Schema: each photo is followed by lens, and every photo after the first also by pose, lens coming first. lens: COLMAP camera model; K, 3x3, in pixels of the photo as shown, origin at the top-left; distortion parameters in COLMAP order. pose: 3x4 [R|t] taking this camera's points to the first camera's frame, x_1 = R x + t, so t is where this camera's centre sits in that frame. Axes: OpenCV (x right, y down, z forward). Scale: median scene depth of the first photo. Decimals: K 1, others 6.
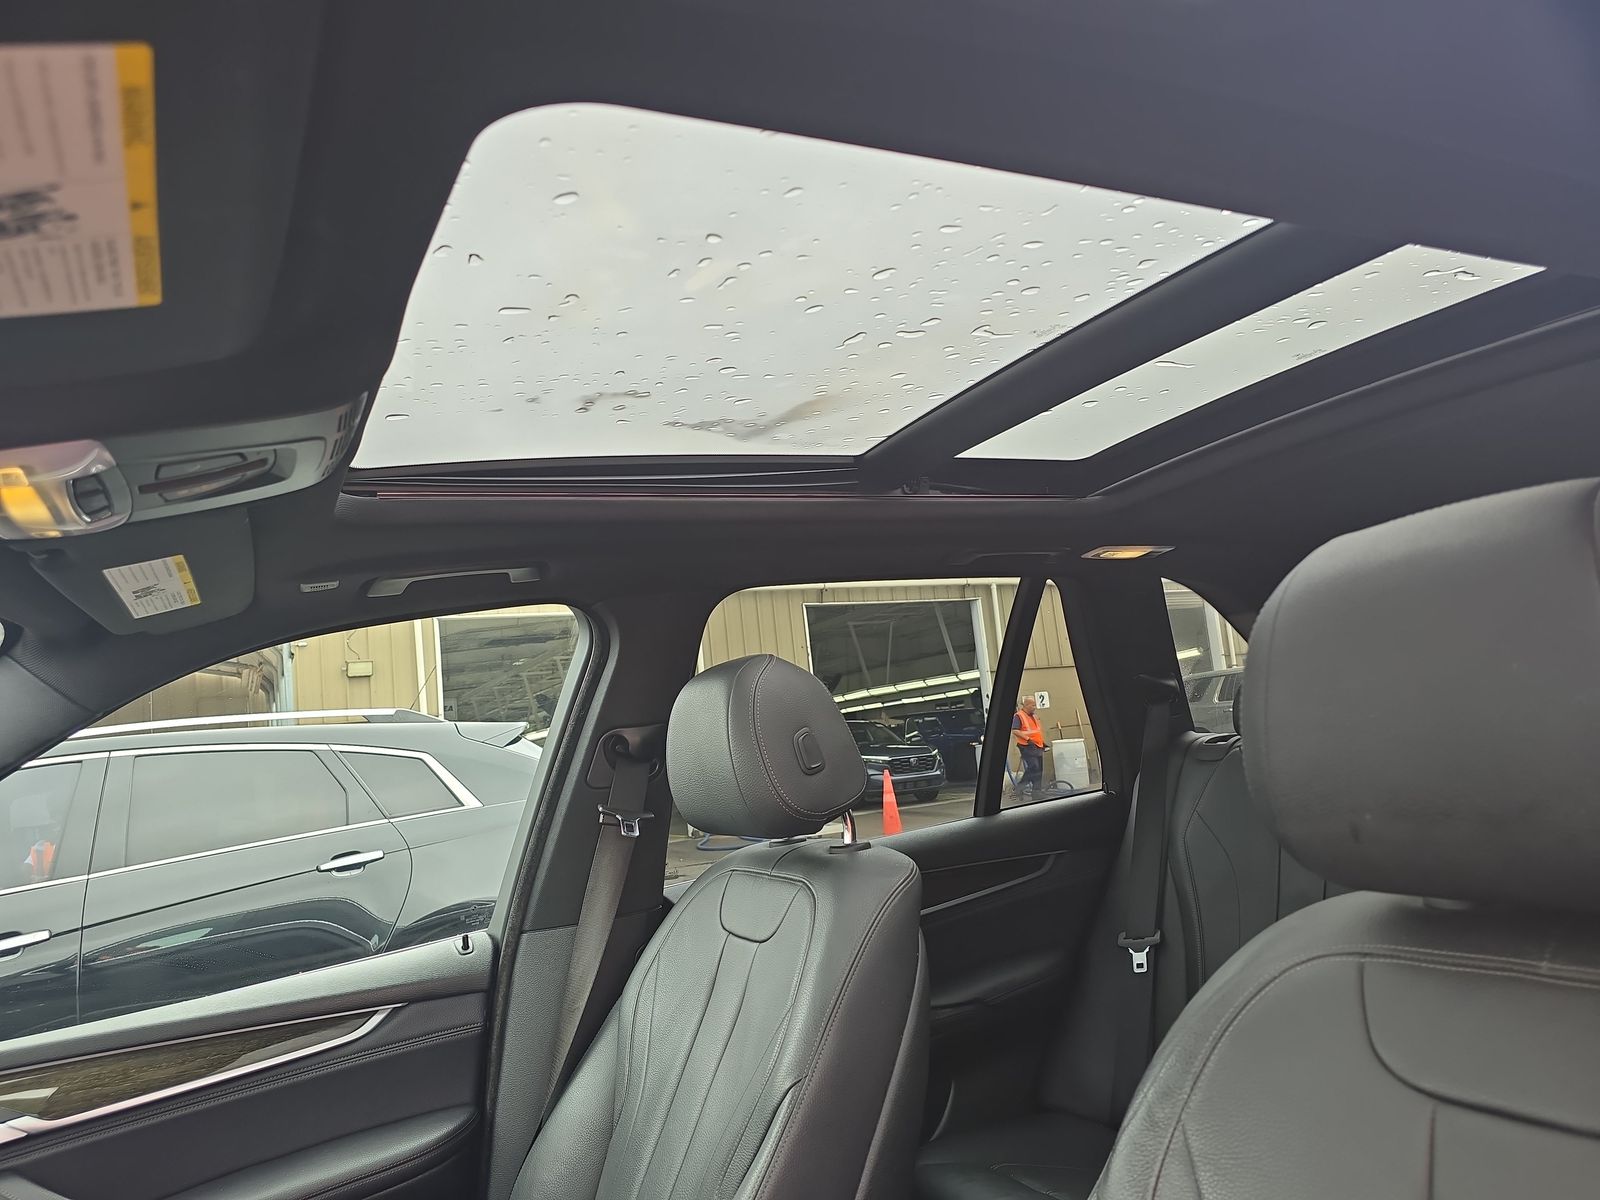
lens RADIAL K [[1081.8, 0, 815.4], [0, 1081.8, 607.5], [0, 0, 1]] dist [0.038364, -0.032138]
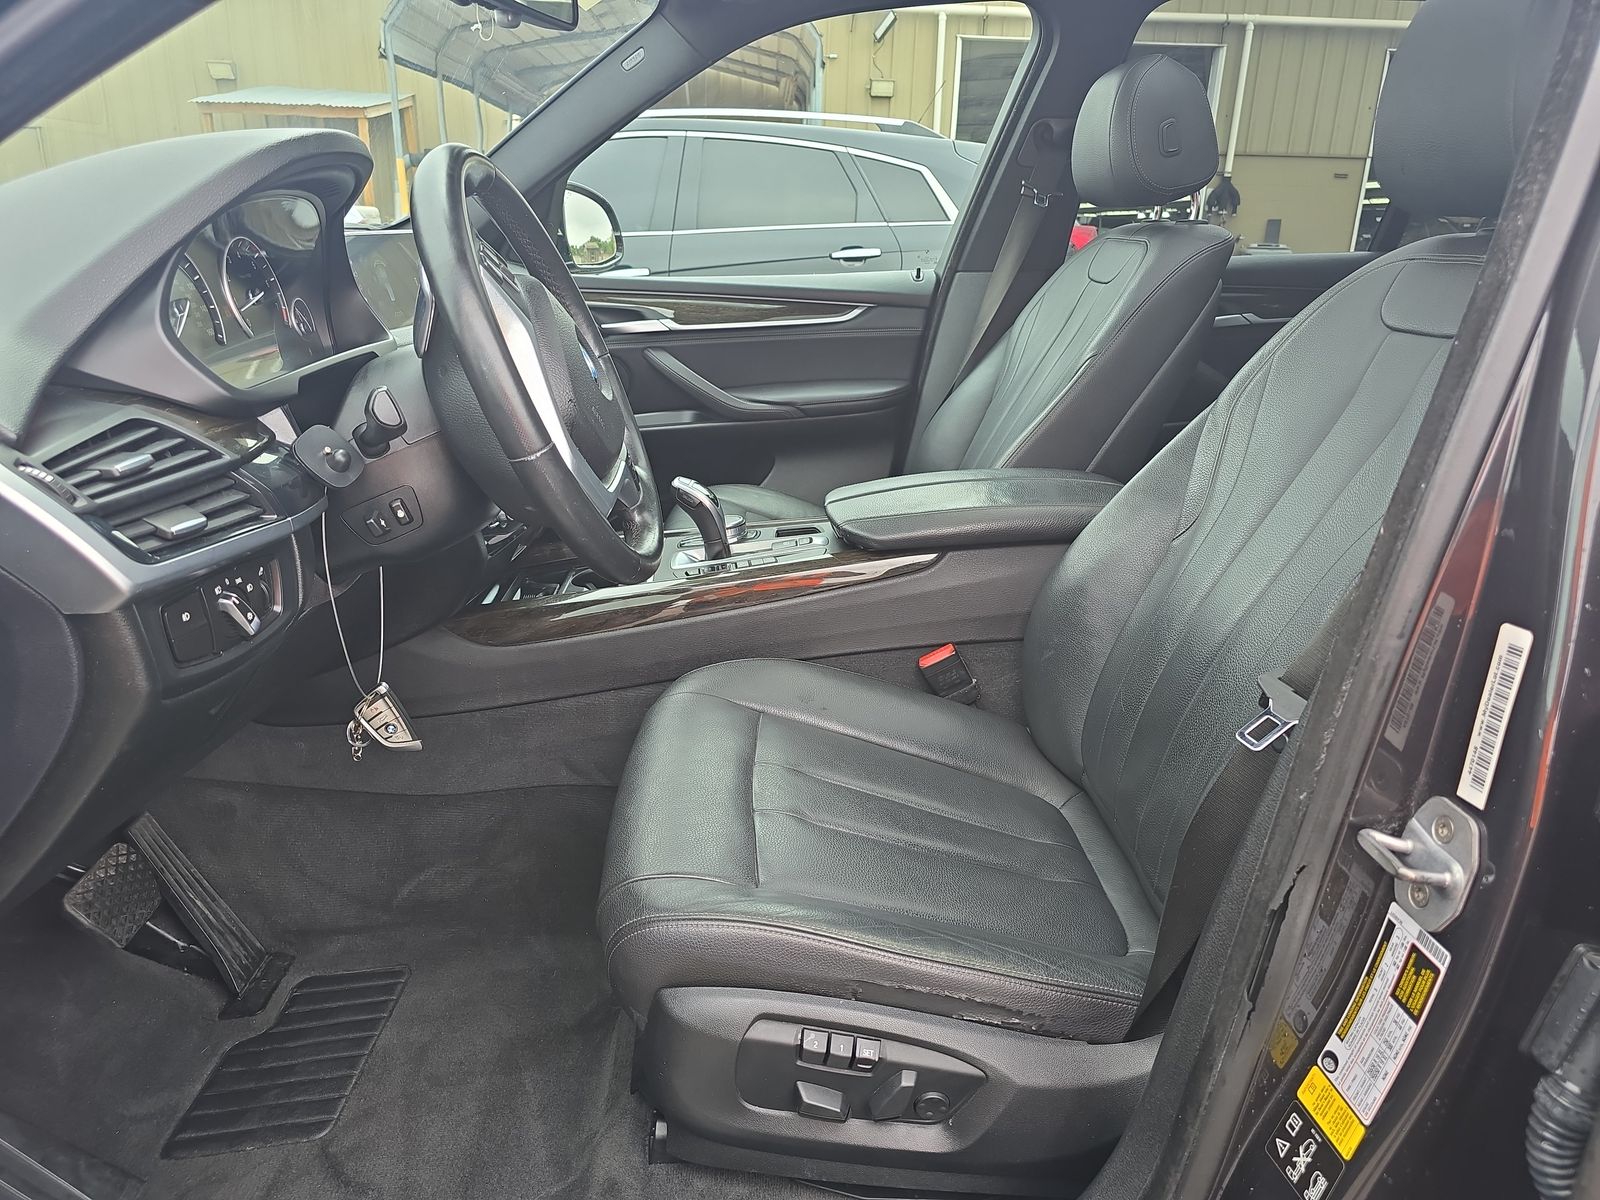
lens RADIAL K [[1081.8, 0, 807.9], [0, 1081.8, 604.2], [0, 0, 1]] dist [0.038364, -0.032138]
pose [[0.892521, 0.265707, -0.364426, 0.183101], [-0.067884, 0.877969, 0.473880, 0.024965], [0.445868, -0.398209, 0.801643, -0.377146]]
